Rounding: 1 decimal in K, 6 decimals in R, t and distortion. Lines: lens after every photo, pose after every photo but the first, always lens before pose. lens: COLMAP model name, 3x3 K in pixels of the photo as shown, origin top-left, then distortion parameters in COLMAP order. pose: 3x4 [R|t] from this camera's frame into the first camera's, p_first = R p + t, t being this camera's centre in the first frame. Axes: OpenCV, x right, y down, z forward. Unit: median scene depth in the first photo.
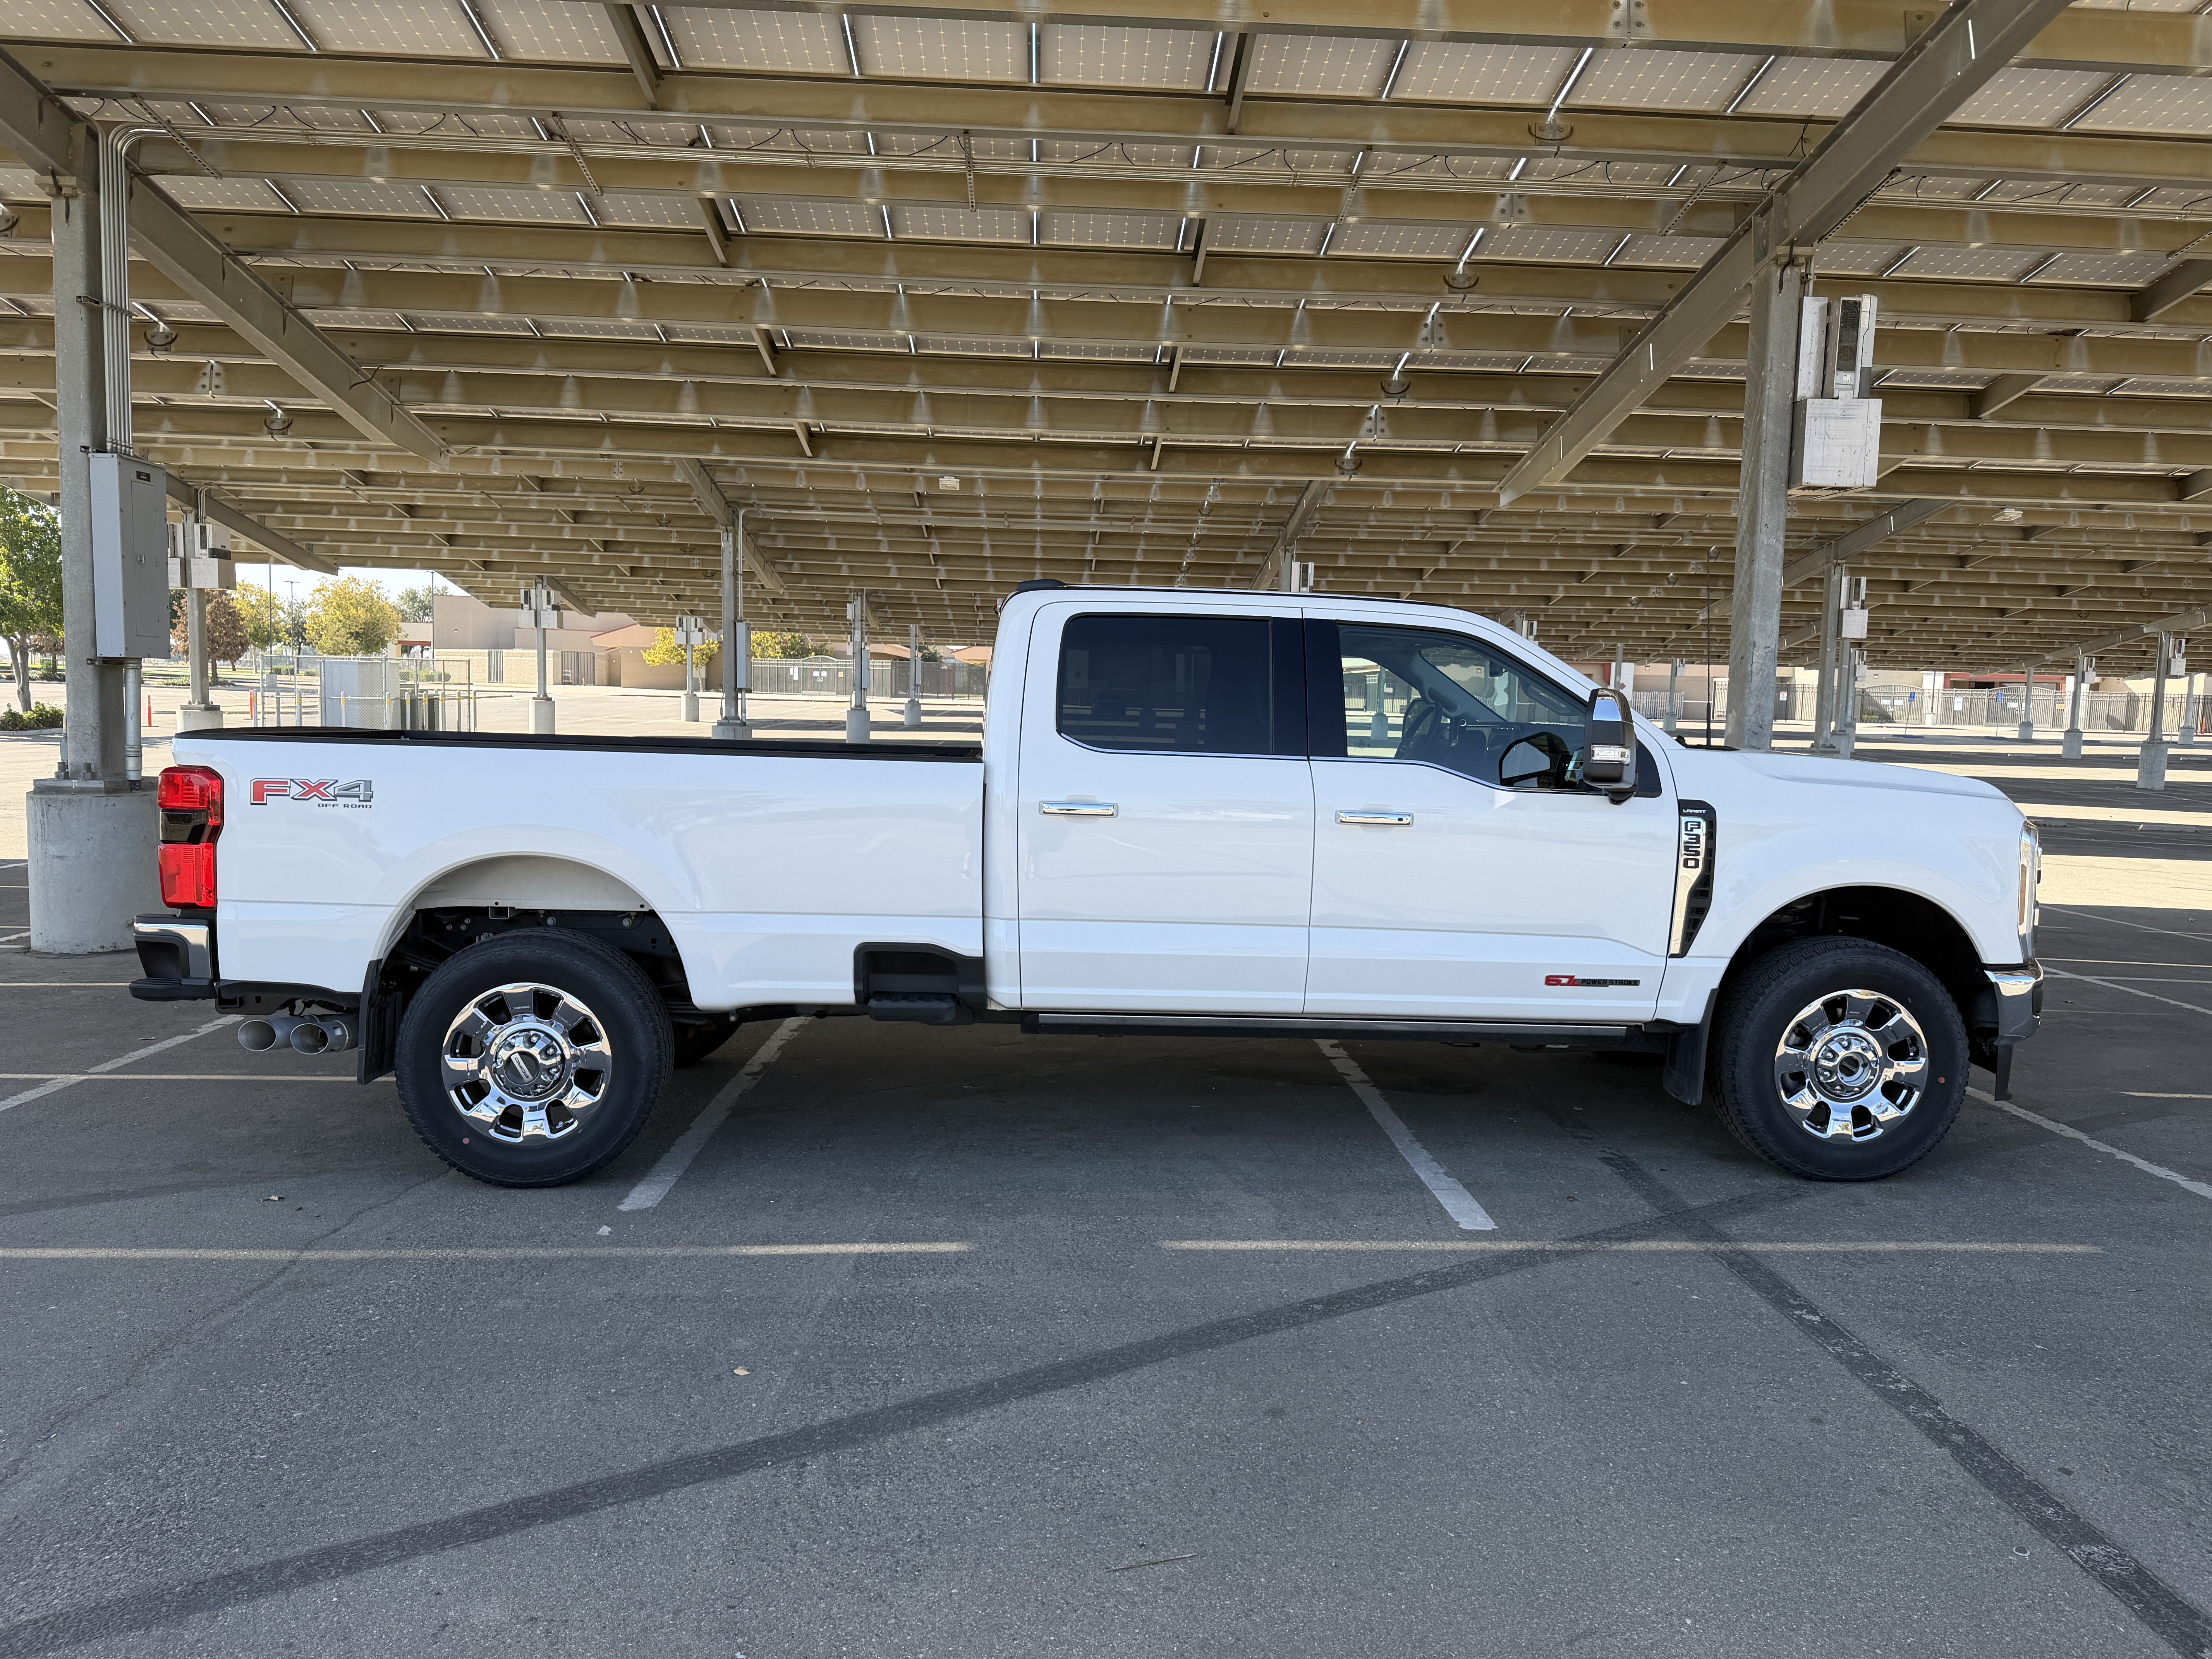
lens RADIAL K [[1544.7, 0, 1099.3], [0, 1544.7, 837.8], [0, 0, 1]] dist [0.066373, -0.095261]
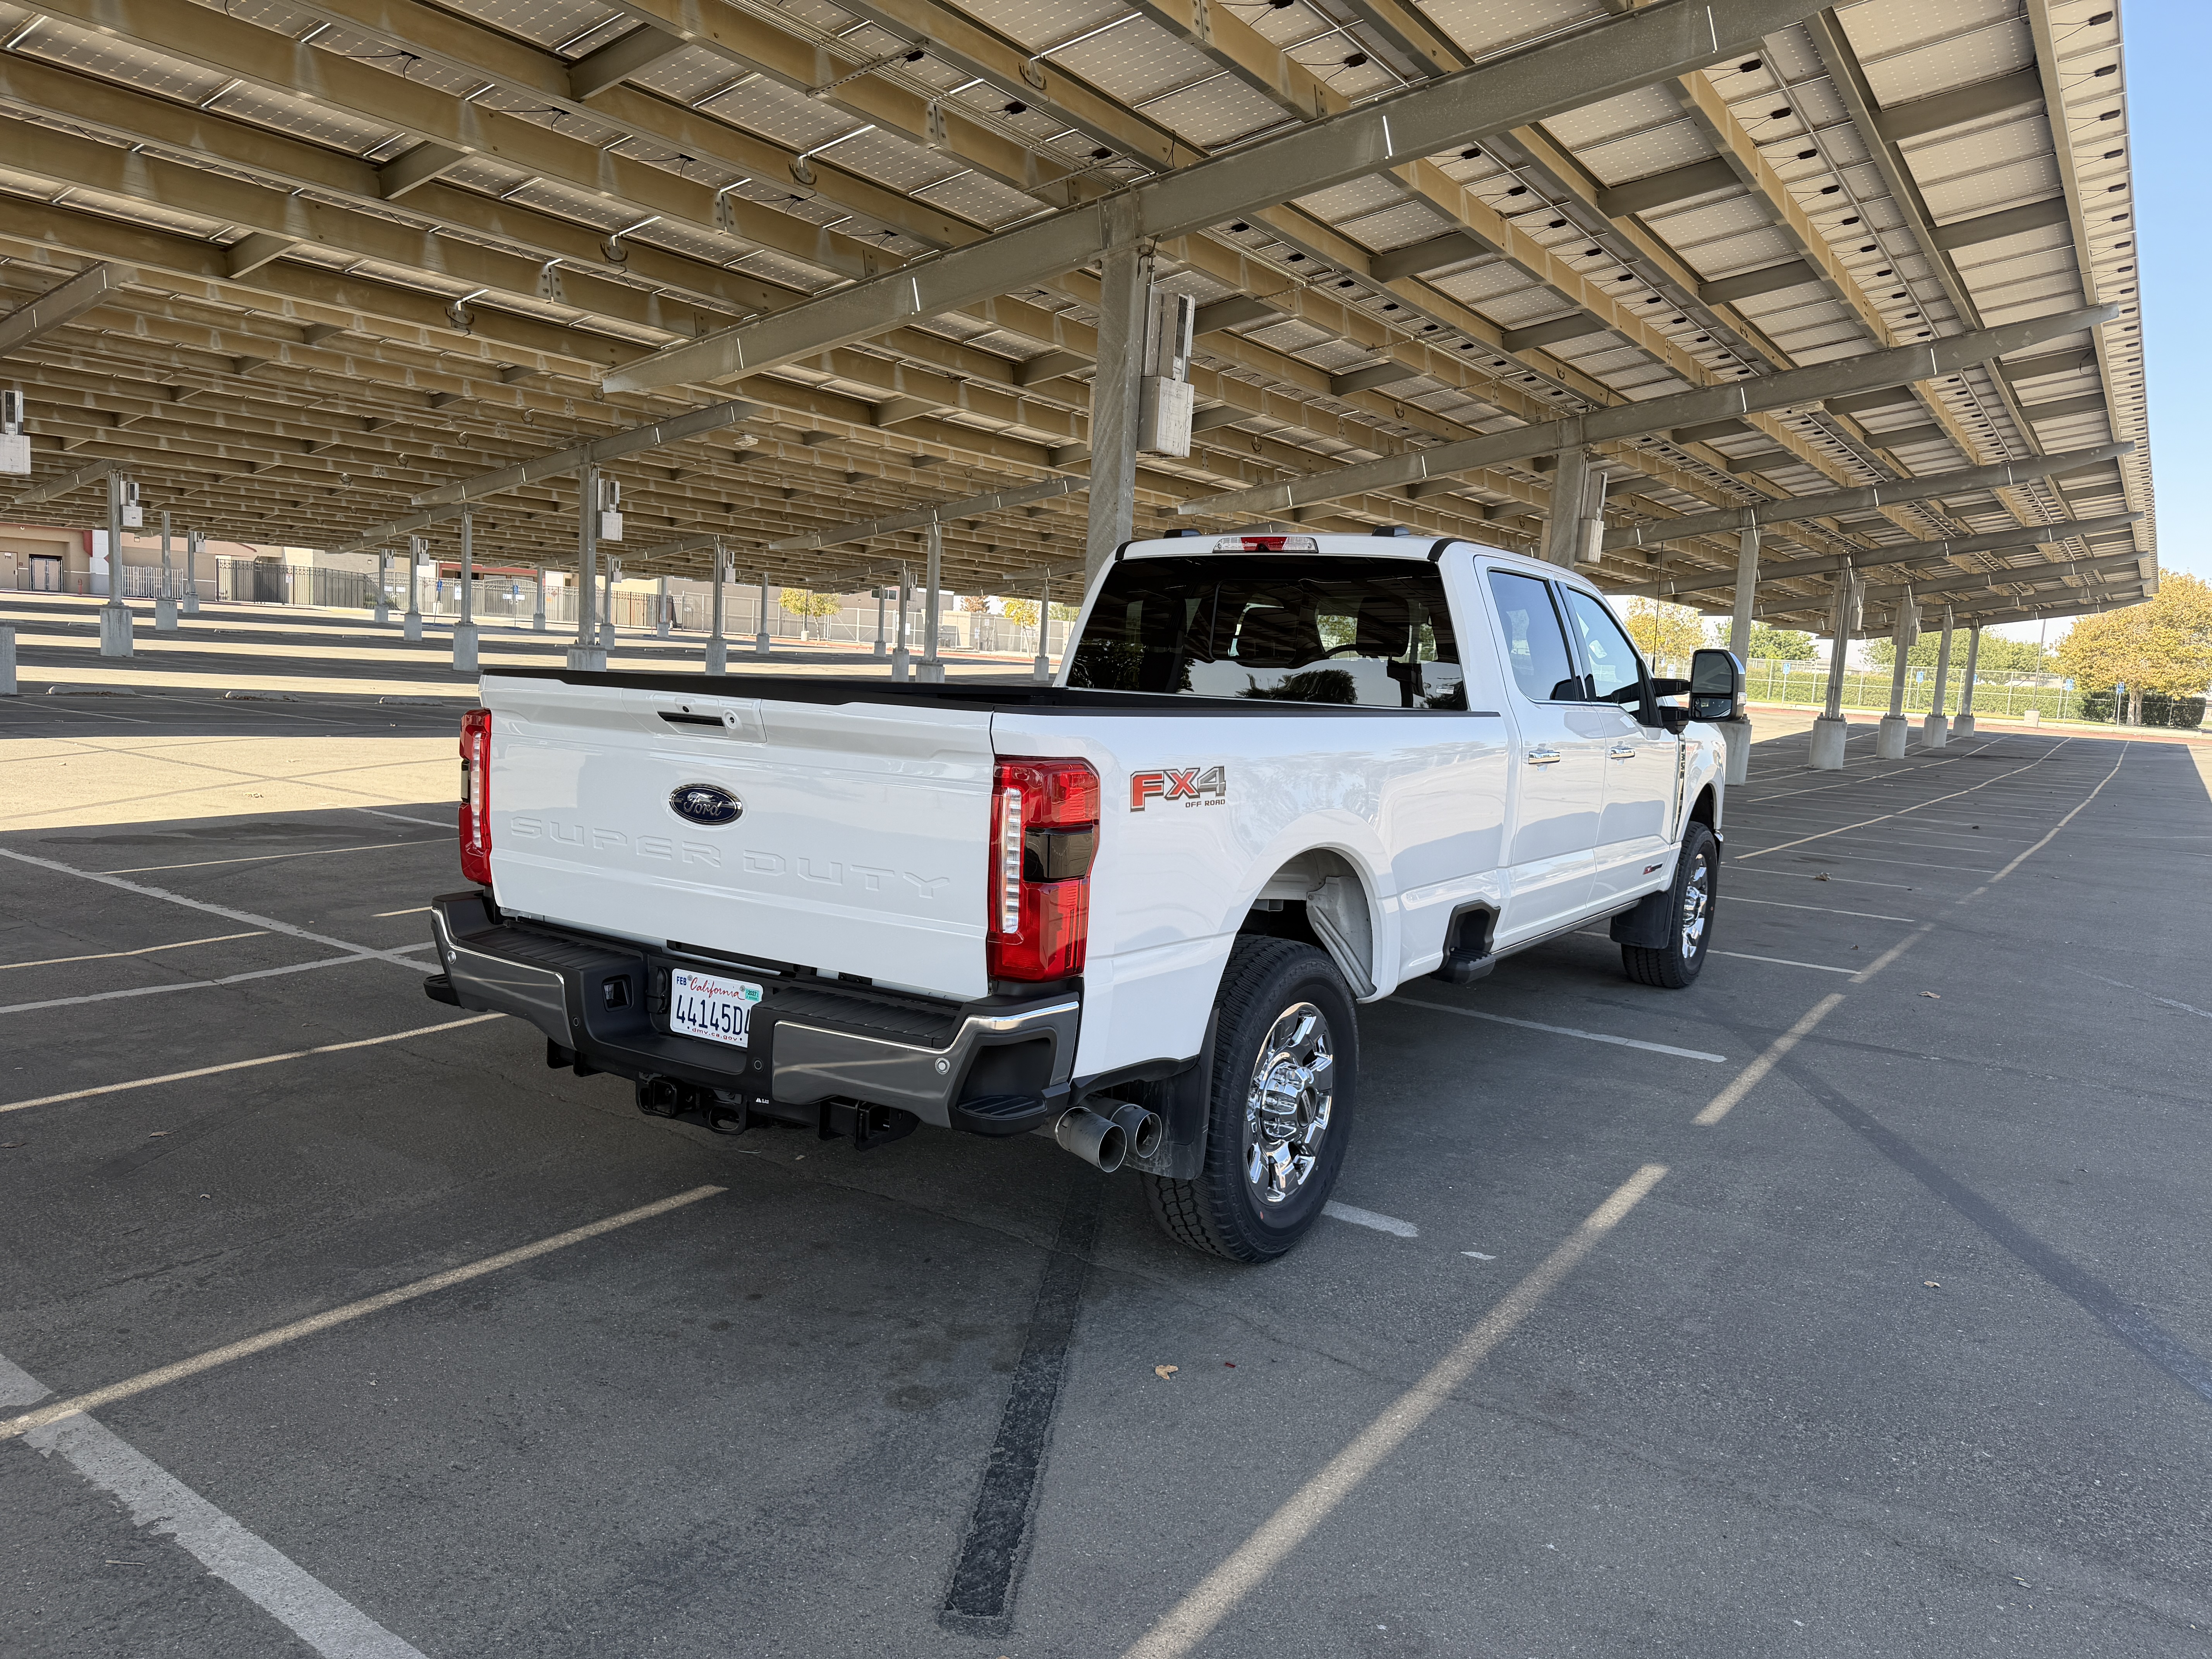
lens RADIAL K [[1557.7, 0, 1111.8], [0, 1557.7, 839.3], [0, 0, 1]] dist [0.050661, -0.073920]
pose [[0.585320, -0.088454, 0.805963, -0.600010], [0.028126, 0.995648, 0.088846, -0.037979], [-0.810314, -0.029335, 0.585261, 0.341597]]
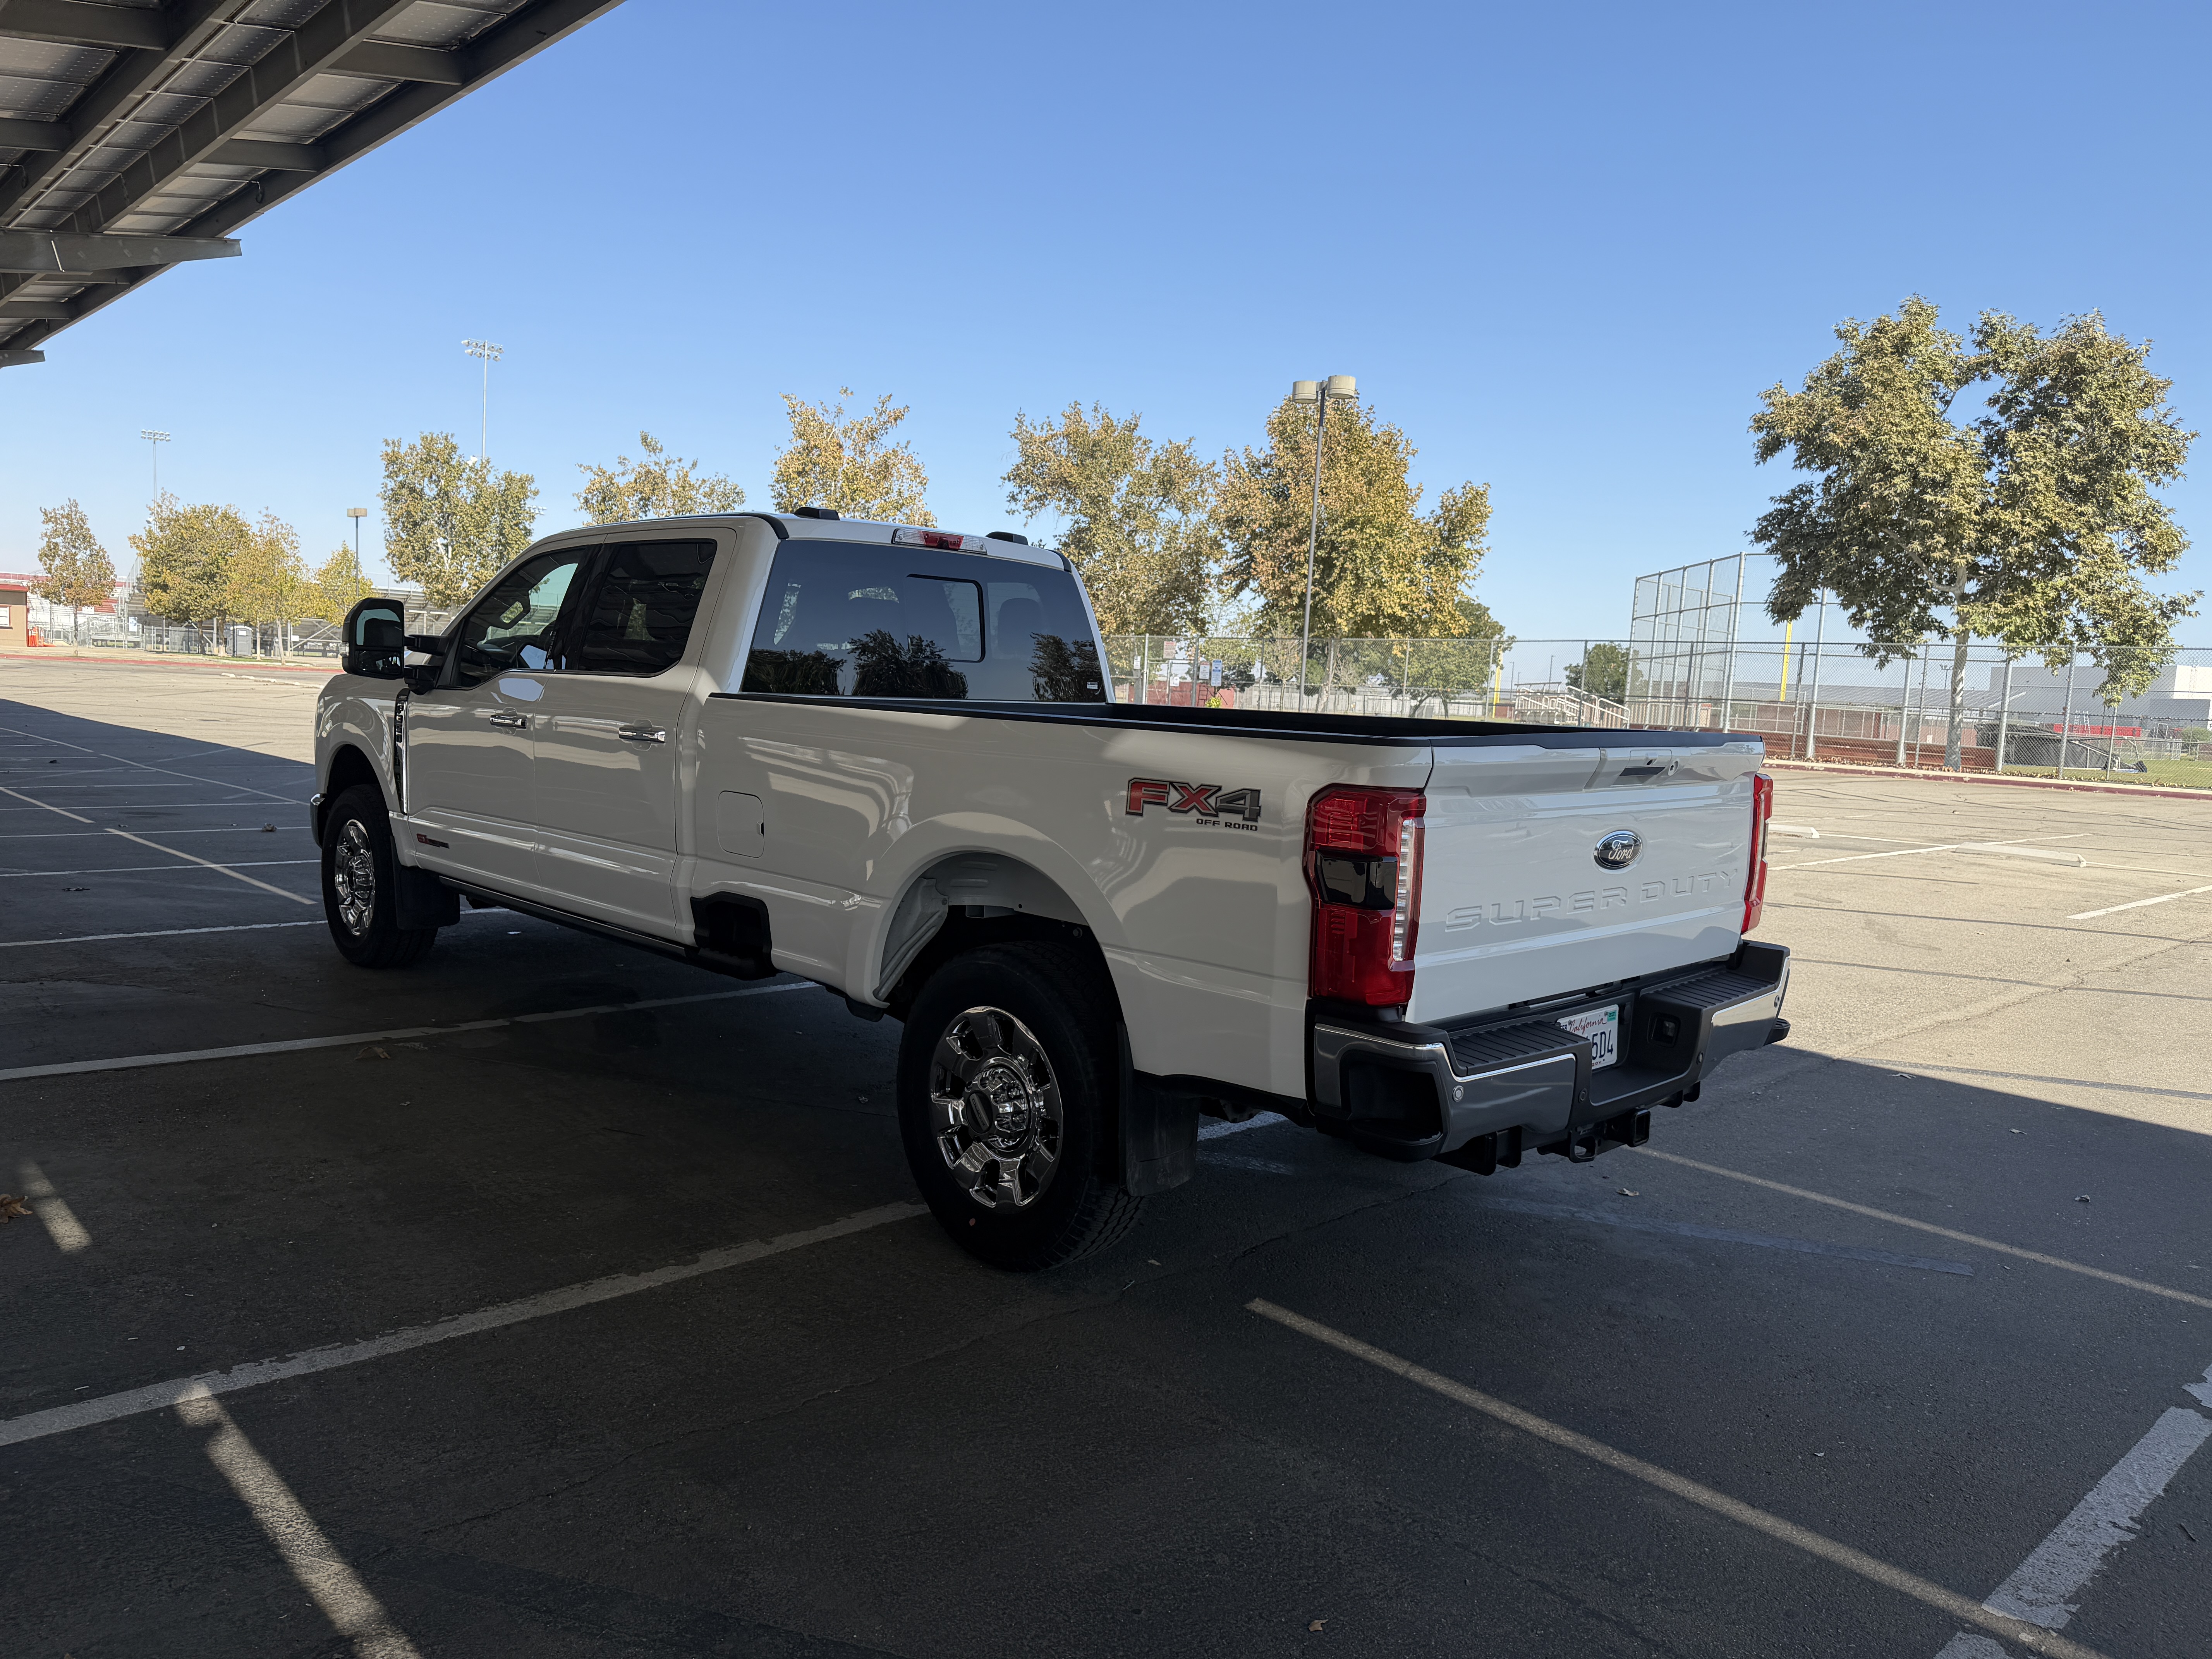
lens RADIAL K [[1557.7, 0, 1111.8], [0, 1557.7, 839.3], [0, 0, 1]] dist [0.050661, -0.073920]
pose [[-0.672261, -0.131405, 0.728558, -0.556199], [-0.000494, 0.984200, 0.177057, -0.091915], [-0.740314, 0.118669, -0.661705, 1.035087]]
